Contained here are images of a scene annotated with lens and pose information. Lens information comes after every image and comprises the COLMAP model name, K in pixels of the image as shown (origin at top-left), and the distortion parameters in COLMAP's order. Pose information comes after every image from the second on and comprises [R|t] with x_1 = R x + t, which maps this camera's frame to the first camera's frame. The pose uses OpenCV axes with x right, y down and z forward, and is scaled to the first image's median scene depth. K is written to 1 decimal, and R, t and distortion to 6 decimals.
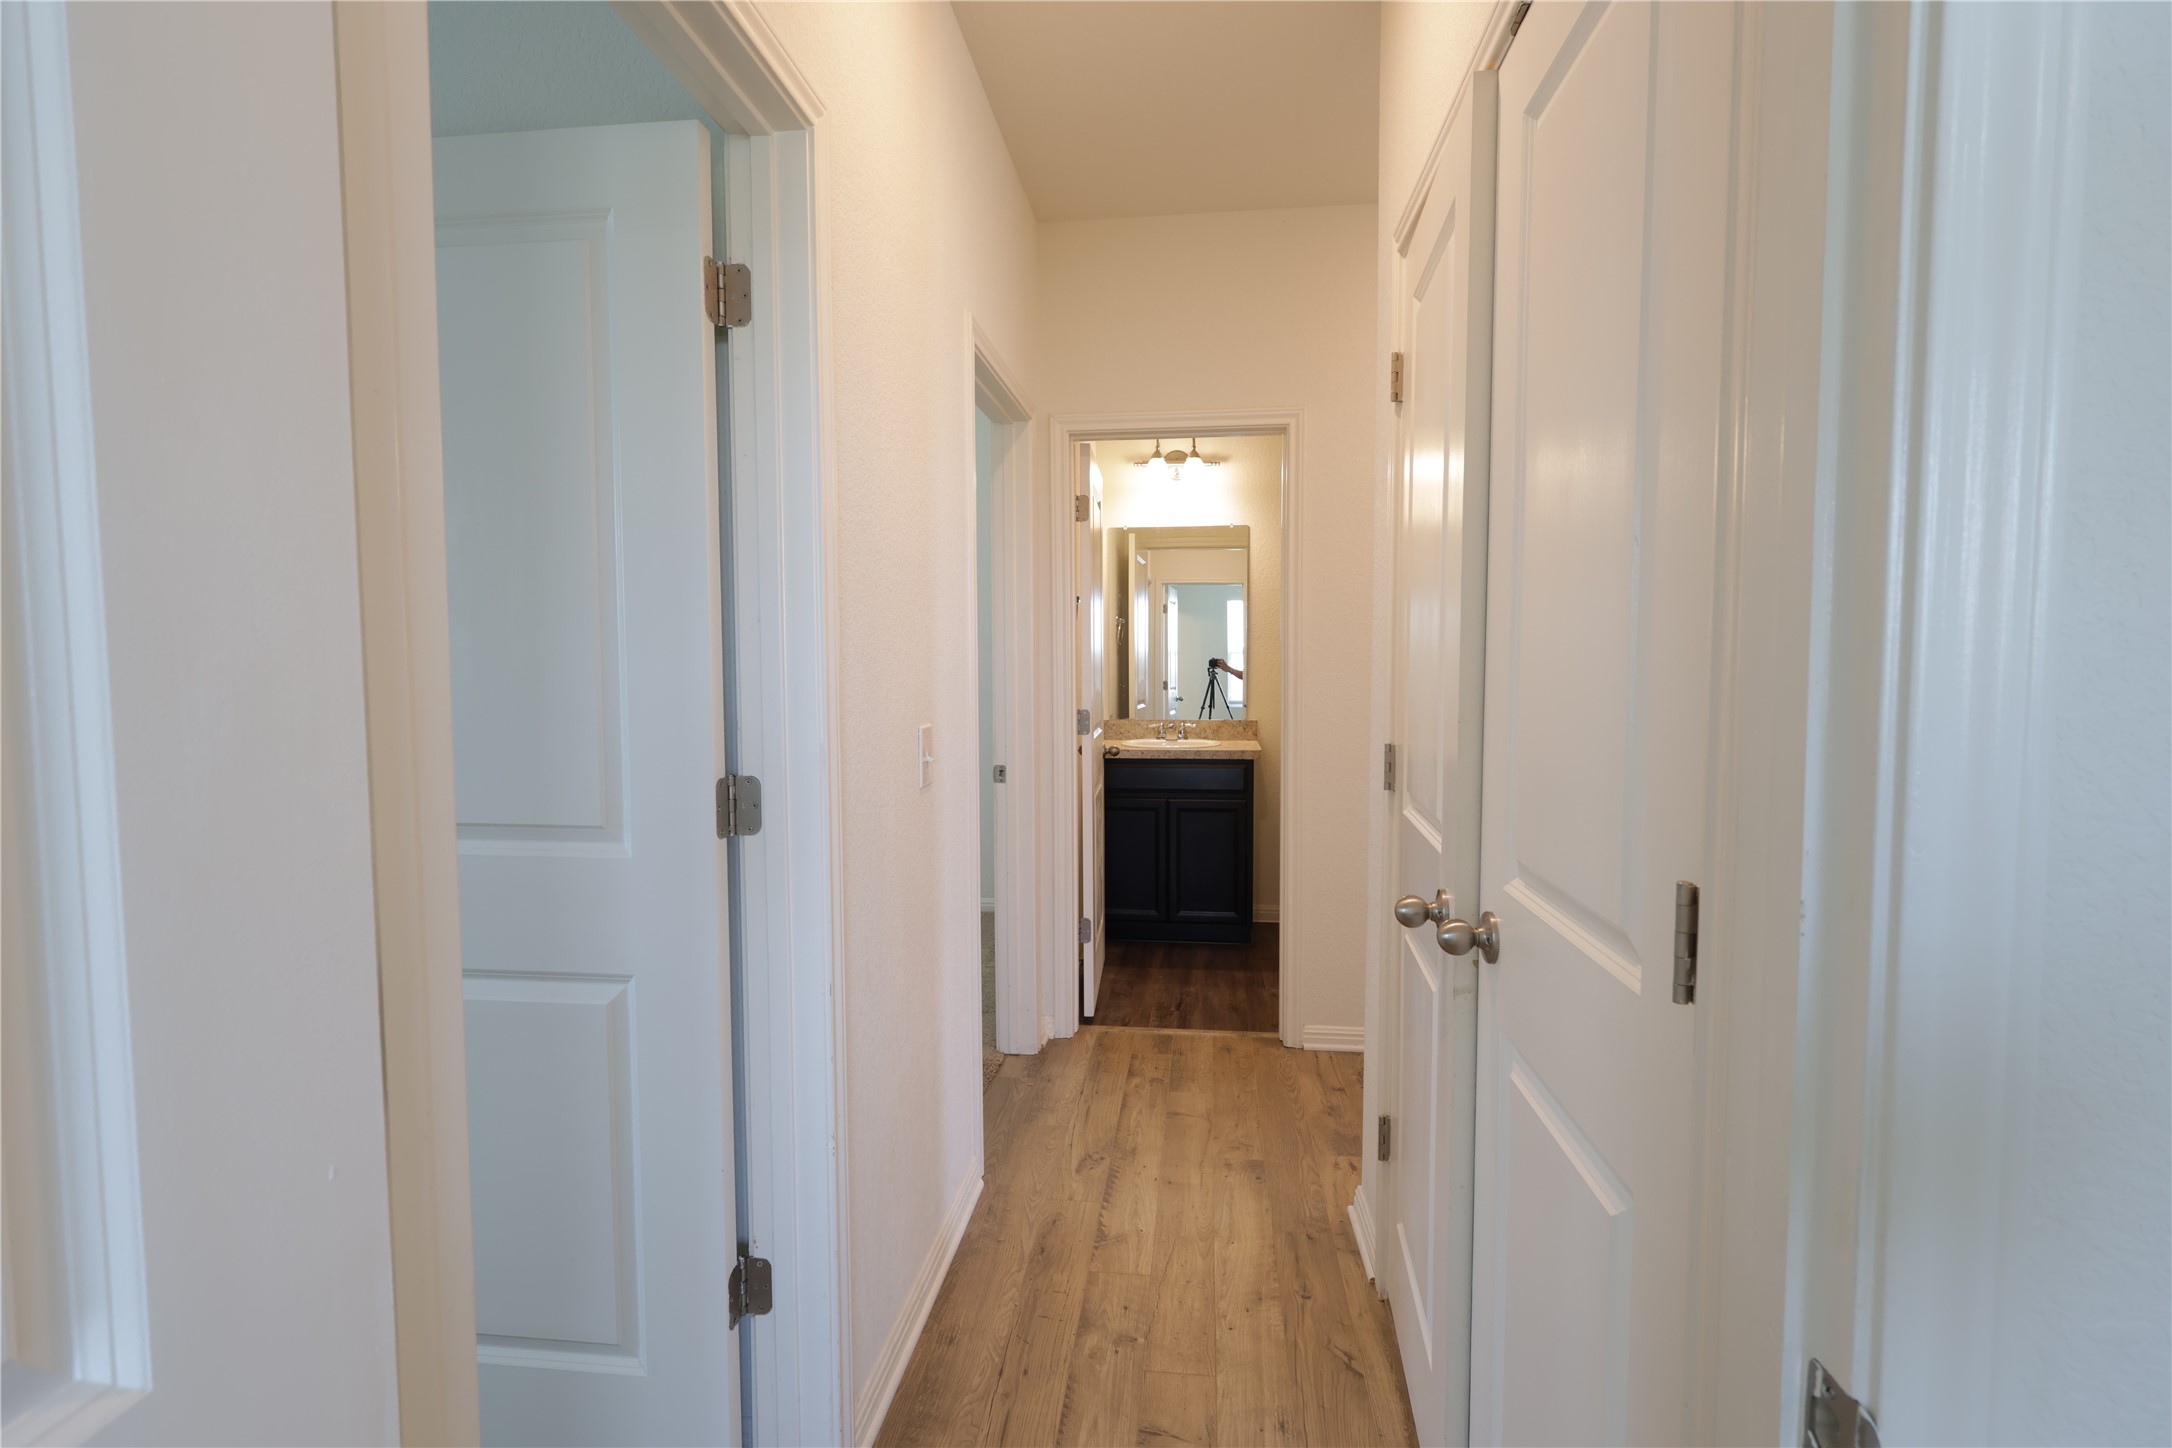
lens RADIAL K [[996.2, 0, 1086.0], [0, 996.2, 724.0], [0, 0, 1]] dist [0.000190, -0.000039]
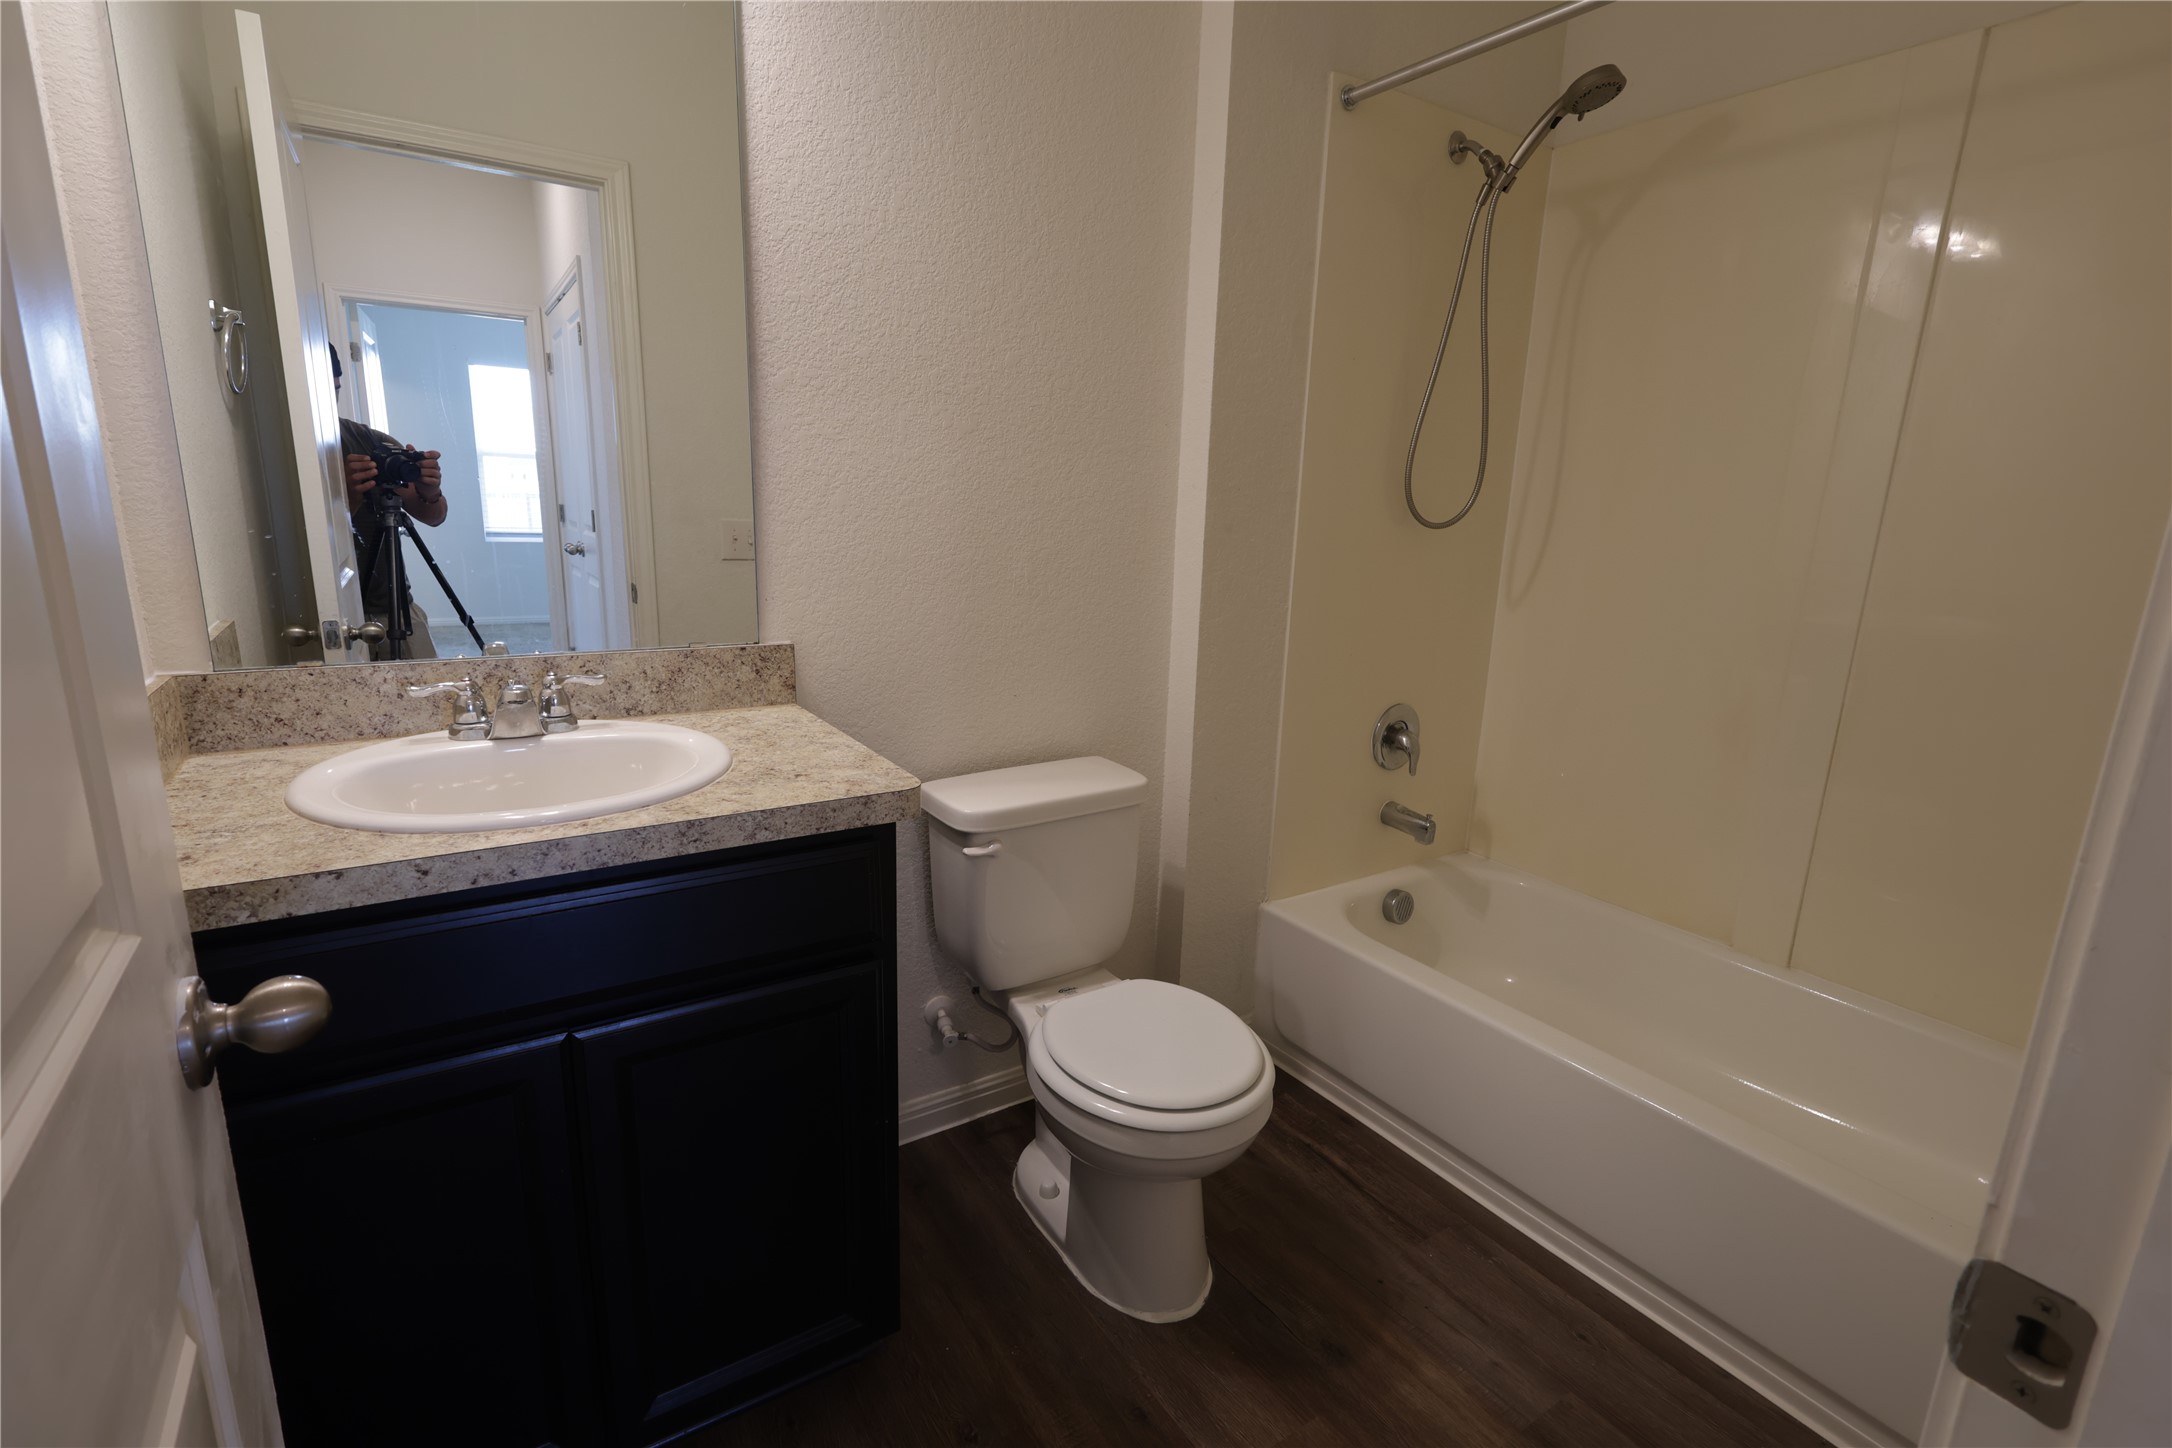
lens RADIAL K [[996.2, 0, 1086.0], [0, 996.2, 724.0], [0, 0, 1]] dist [0.000190, -0.000039]
pose [[0.757093, -0.093963, 0.646515, 0.016438], [-0.018329, 0.986158, 0.164790, -0.020945], [-0.653050, -0.136611, 0.744891, 0.417571]]
